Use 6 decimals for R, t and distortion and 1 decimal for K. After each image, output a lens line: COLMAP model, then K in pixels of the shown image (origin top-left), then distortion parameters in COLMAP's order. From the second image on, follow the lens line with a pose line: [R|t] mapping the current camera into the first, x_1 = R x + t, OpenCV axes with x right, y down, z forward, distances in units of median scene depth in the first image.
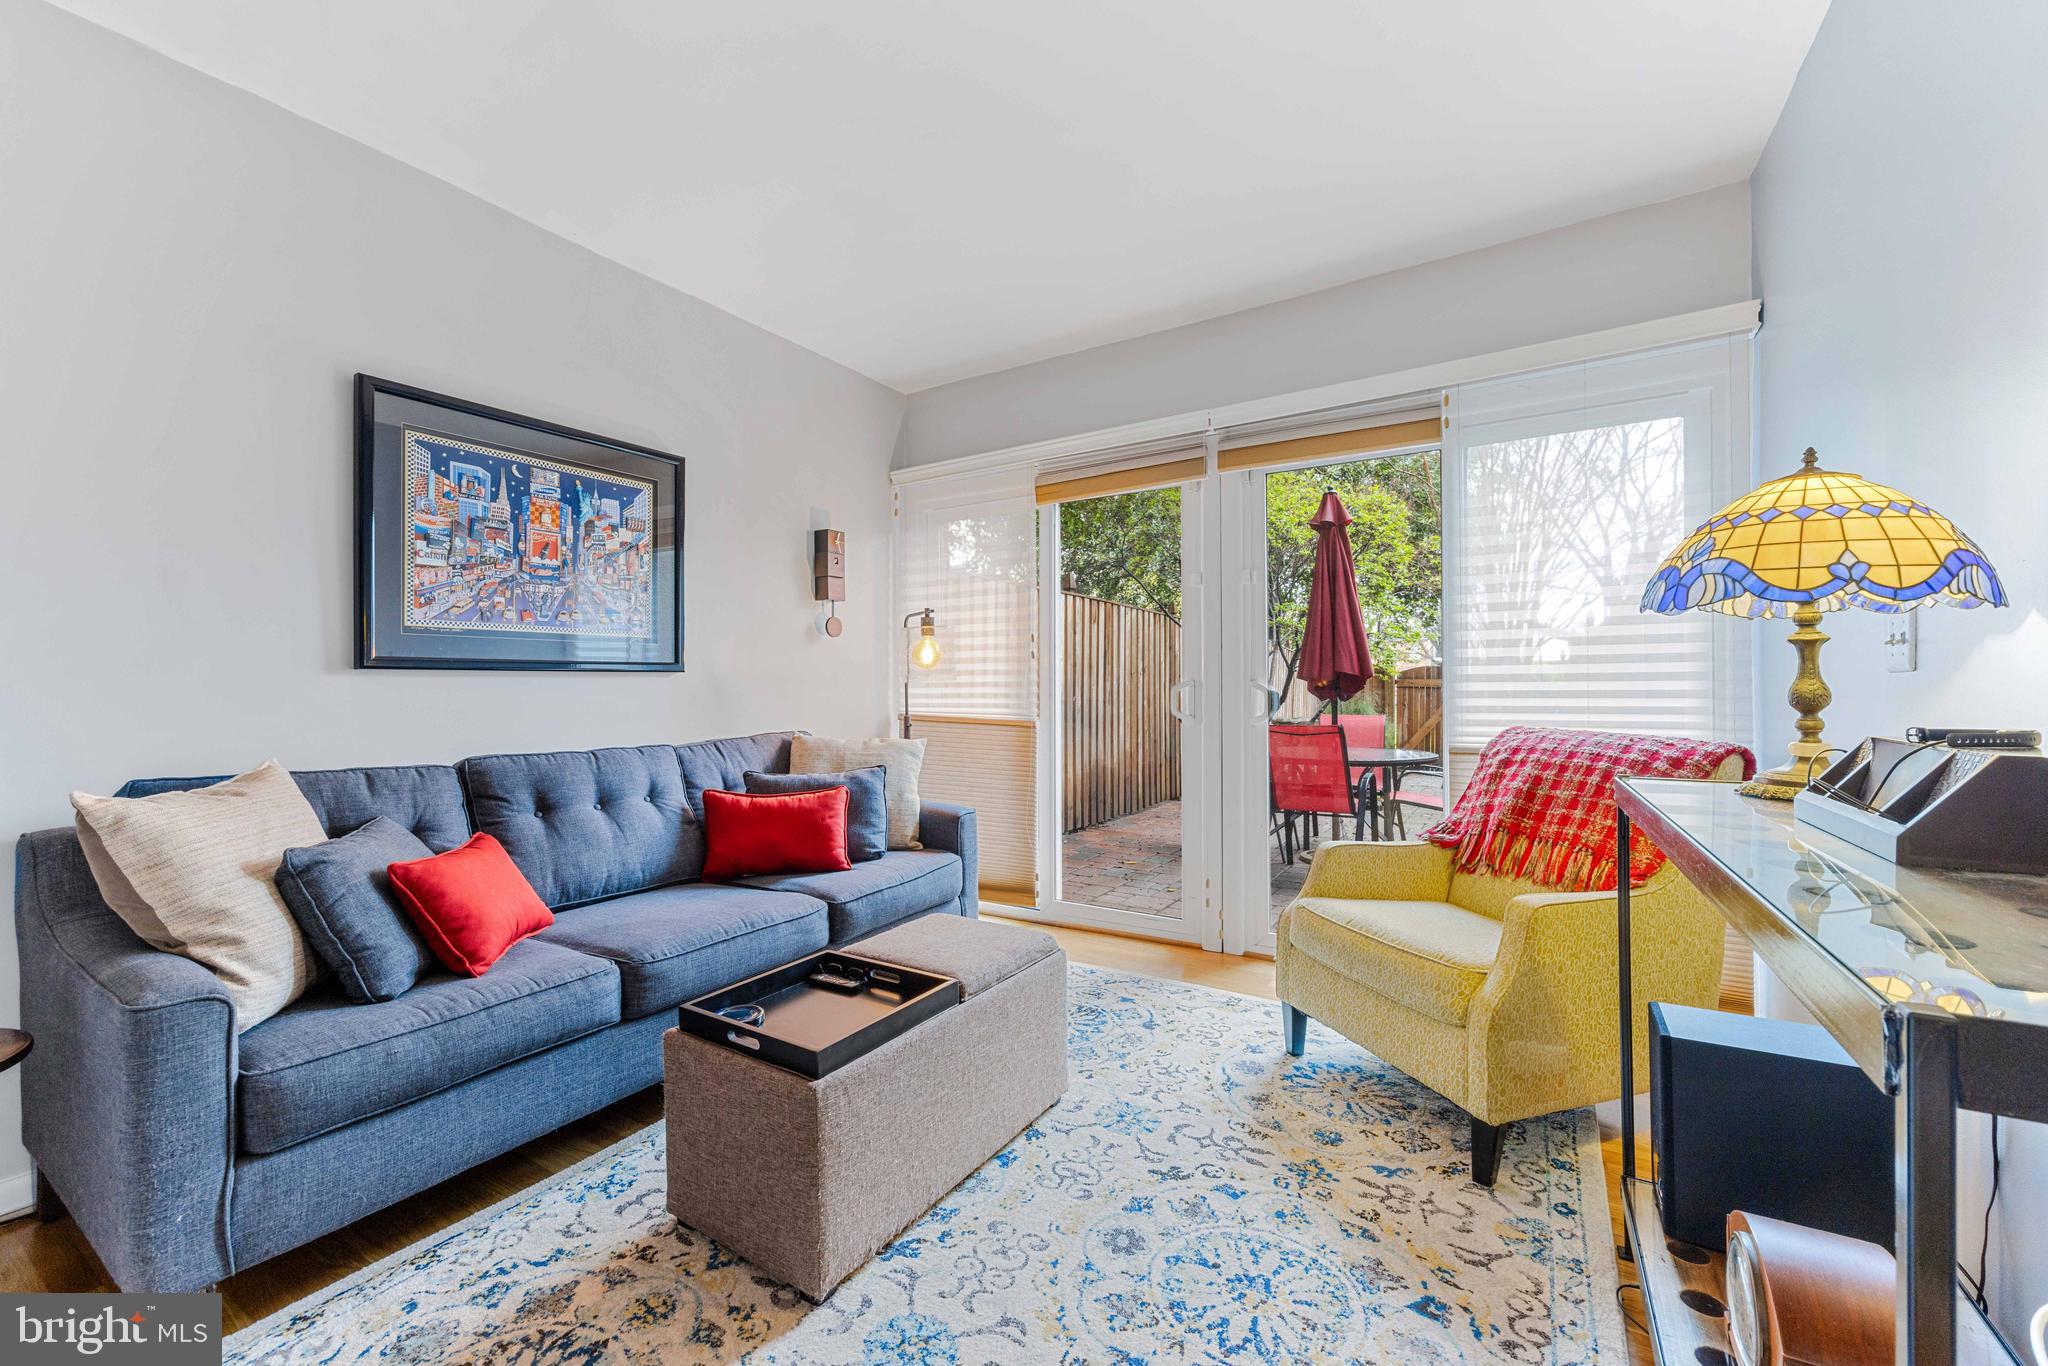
lens RADIAL K [[829.0, 0, 1024.0], [0, 829.0, 679.8], [0, 0, 1]] dist [-0.000046, -0.000164]
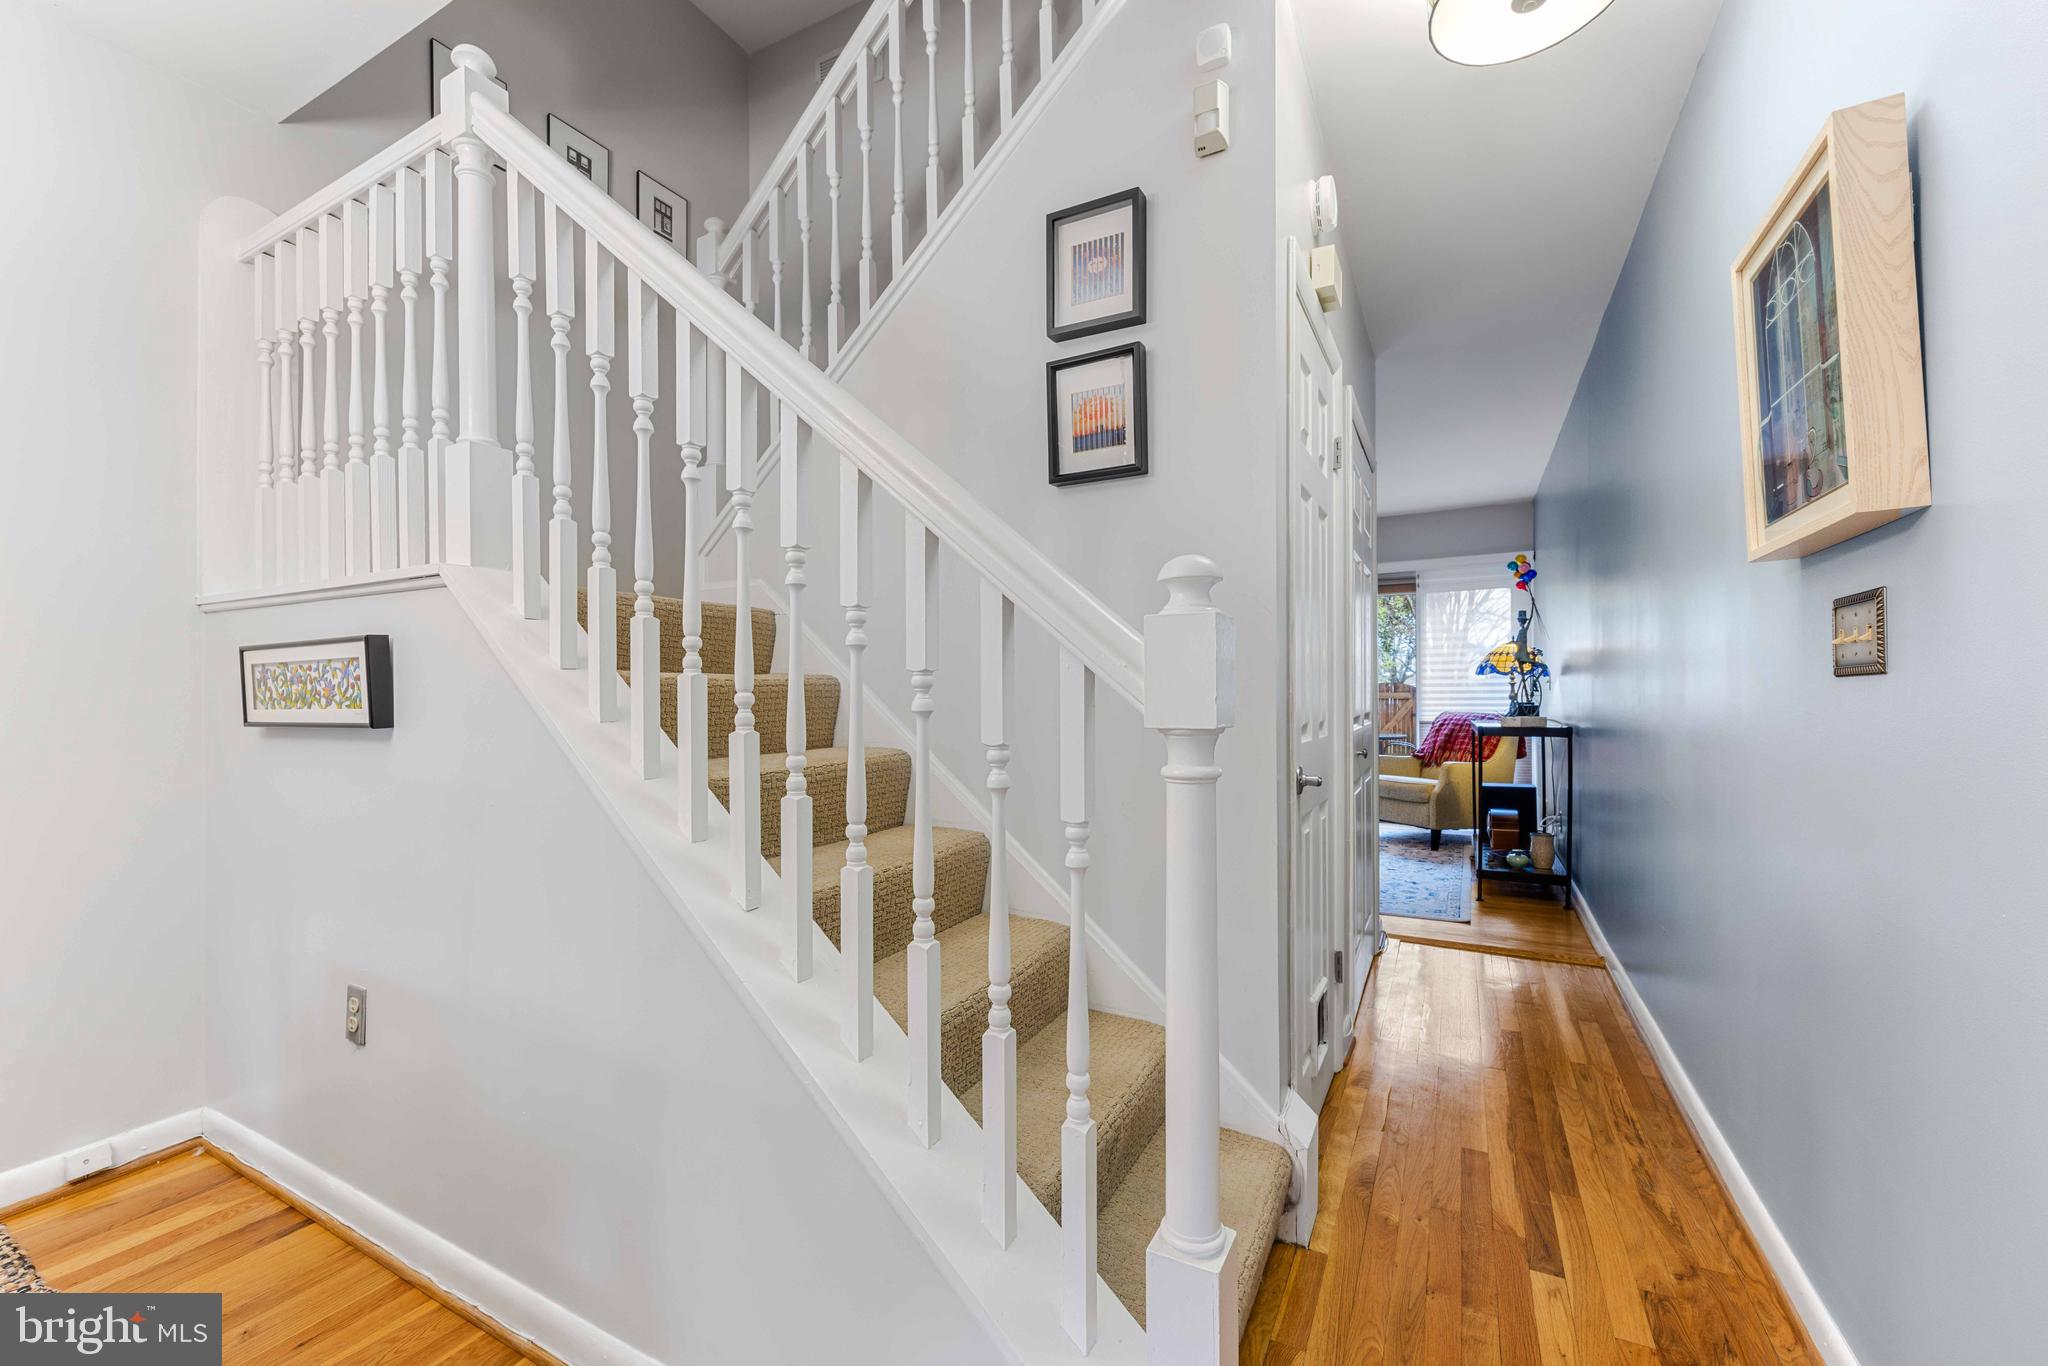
lens RADIAL K [[829.0, 0, 1018.3], [0, 829.0, 695.3], [0, 0, 1]] dist [-0.000046, -0.000164]
pose [[0.999072, -0.001072, 0.043049, -0.930881], [0.001019, 0.999999, 0.001268, 0.002439], [-0.043050, -0.001223, 0.999072, -1.670593]]
